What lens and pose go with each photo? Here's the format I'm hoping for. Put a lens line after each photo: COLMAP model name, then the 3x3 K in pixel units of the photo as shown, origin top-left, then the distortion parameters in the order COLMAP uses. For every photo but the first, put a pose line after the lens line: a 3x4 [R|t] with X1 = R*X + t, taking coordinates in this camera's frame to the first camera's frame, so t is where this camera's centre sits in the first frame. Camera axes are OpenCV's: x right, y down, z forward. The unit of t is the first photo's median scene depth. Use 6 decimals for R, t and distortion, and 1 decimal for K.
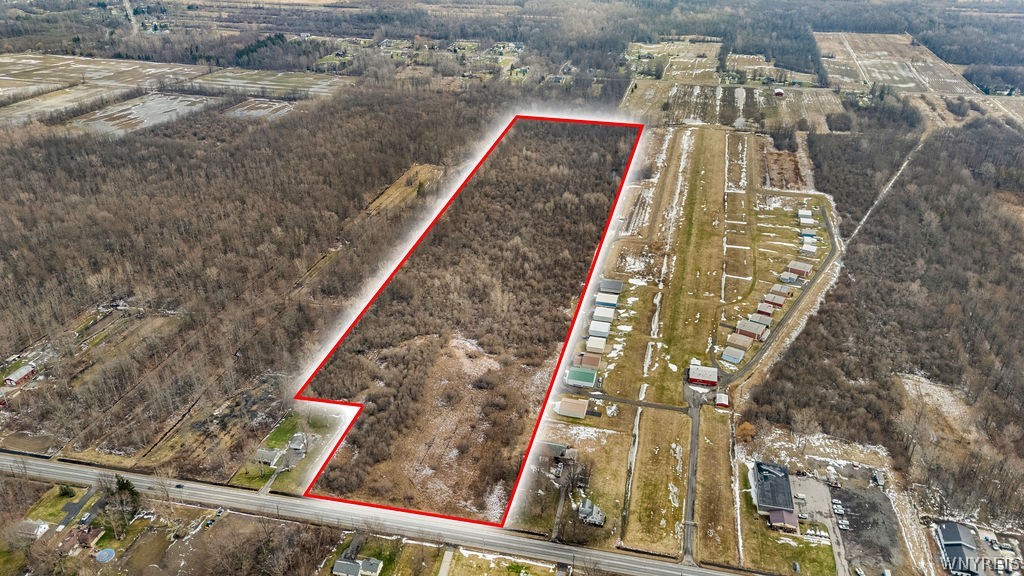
lens RADIAL K [[765.5, 0, 517.0], [0, 765.5, 304.8], [0, 0, 1]] dist [0.096218, -0.125366]
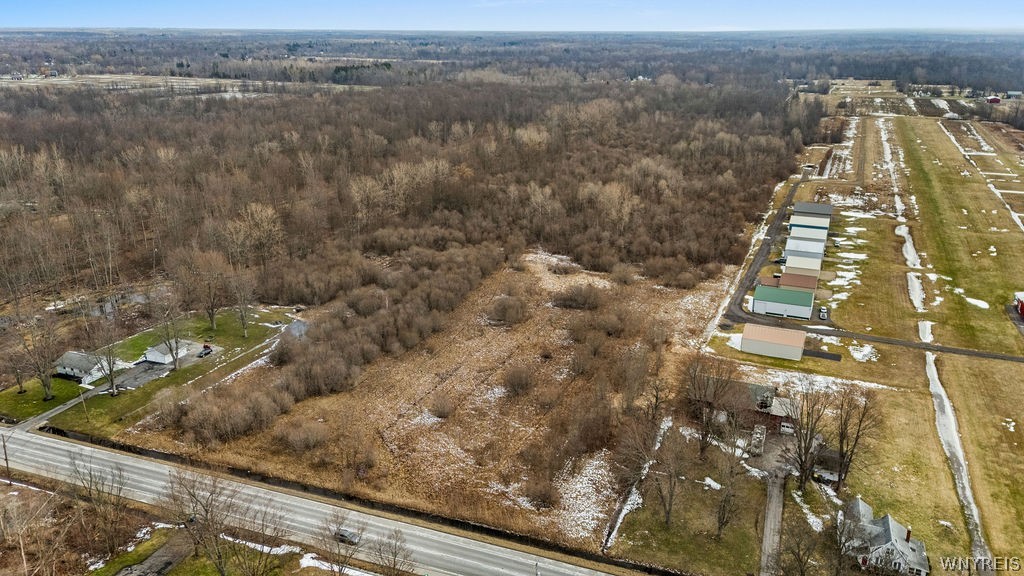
lens RADIAL K [[765.5, 0, 517.0], [0, 765.5, 304.8], [0, 0, 1]] dist [0.096218, -0.125366]
pose [[0.987857, 0.046050, -0.148387, -0.007721], [-0.069381, 0.985299, -0.156114, 0.177097], [0.139016, 0.164514, 0.976529, 0.486459]]
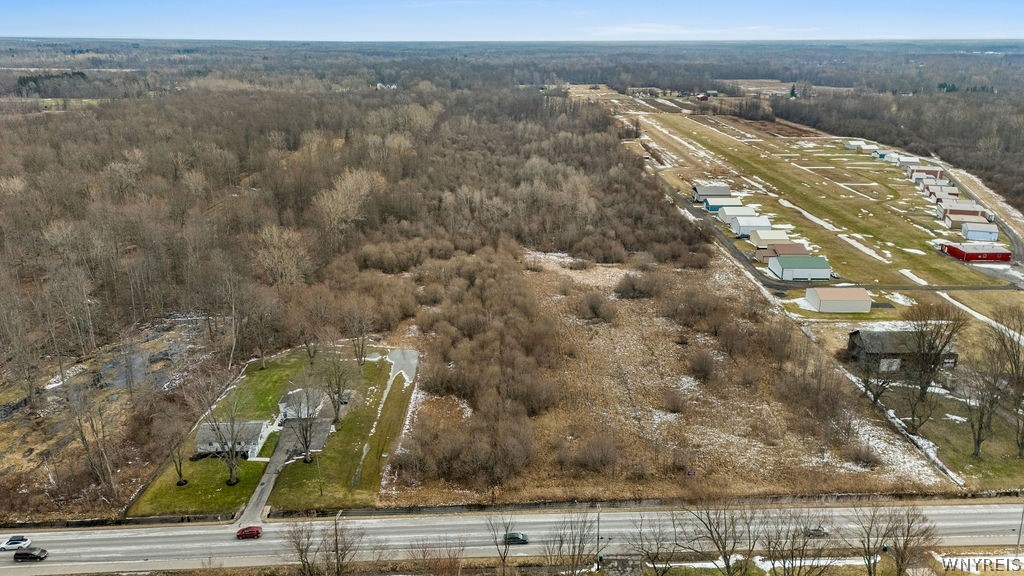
lens RADIAL K [[777.6, 0, 525.4], [0, 777.6, 289.4], [0, 0, 1]] dist [0.074831, -0.077532]
pose [[0.965943, -0.086804, 0.243760, -0.227837], [0.132394, 0.975199, -0.177366, 0.175068], [-0.222318, 0.203598, 0.953479, 0.502893]]
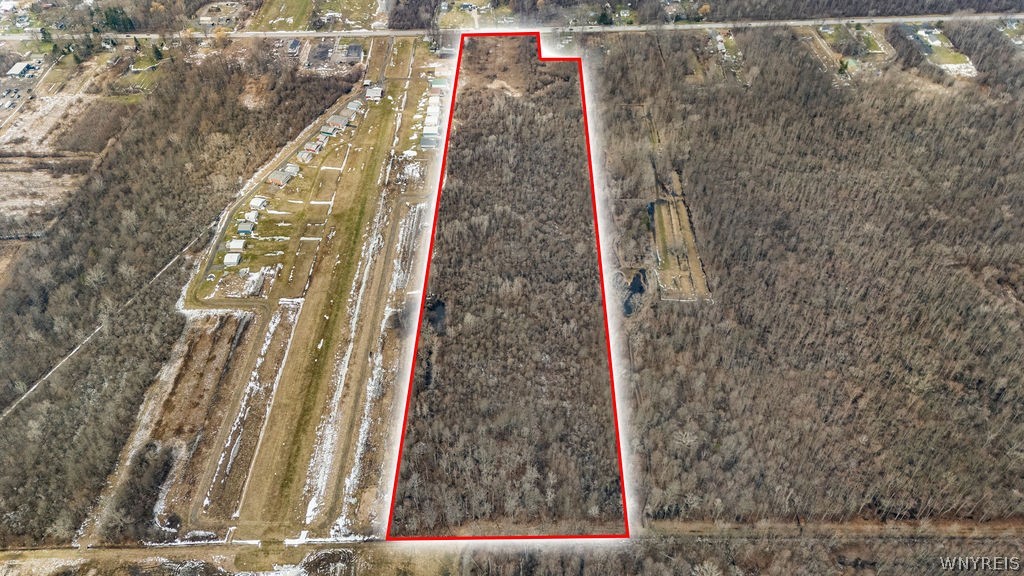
lens RADIAL K [[765.5, 0, 517.0], [0, 765.5, 304.8], [0, 0, 1]] dist [0.096218, -0.125366]
pose [[-0.972240, 0.167131, -0.163760, 0.287991], [-0.104479, 0.316146, 0.942940, -1.462558], [0.209366, 0.933873, -0.289908, 2.009218]]
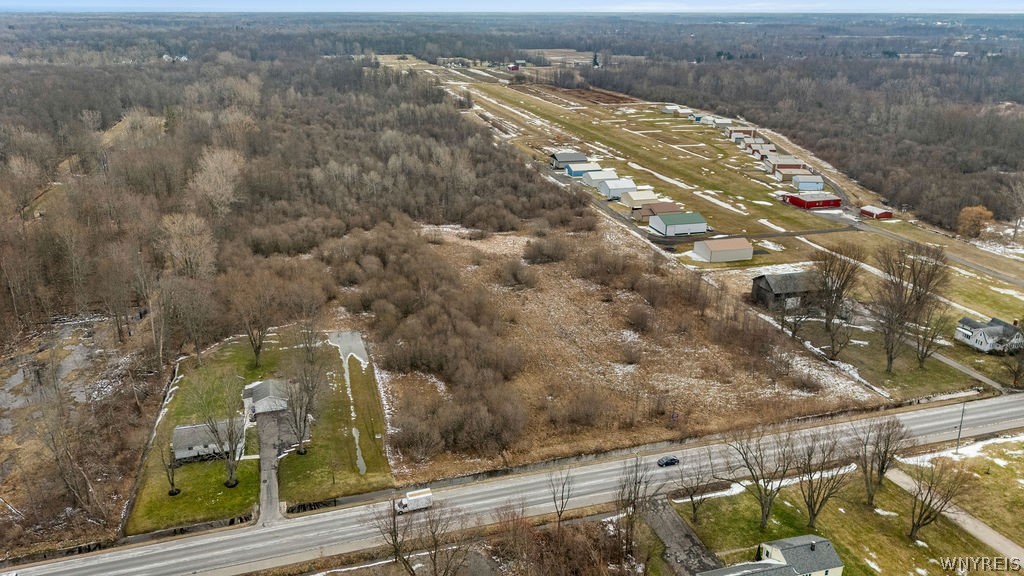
lens RADIAL K [[765.5, 0, 517.0], [0, 765.5, 304.8], [0, 0, 1]] dist [0.096218, -0.125366]
pose [[0.871027, -0.182458, 0.456093, -0.290690], [0.243220, 0.966853, -0.077707, 0.163927], [-0.426796, 0.178616, 0.886533, 0.523955]]
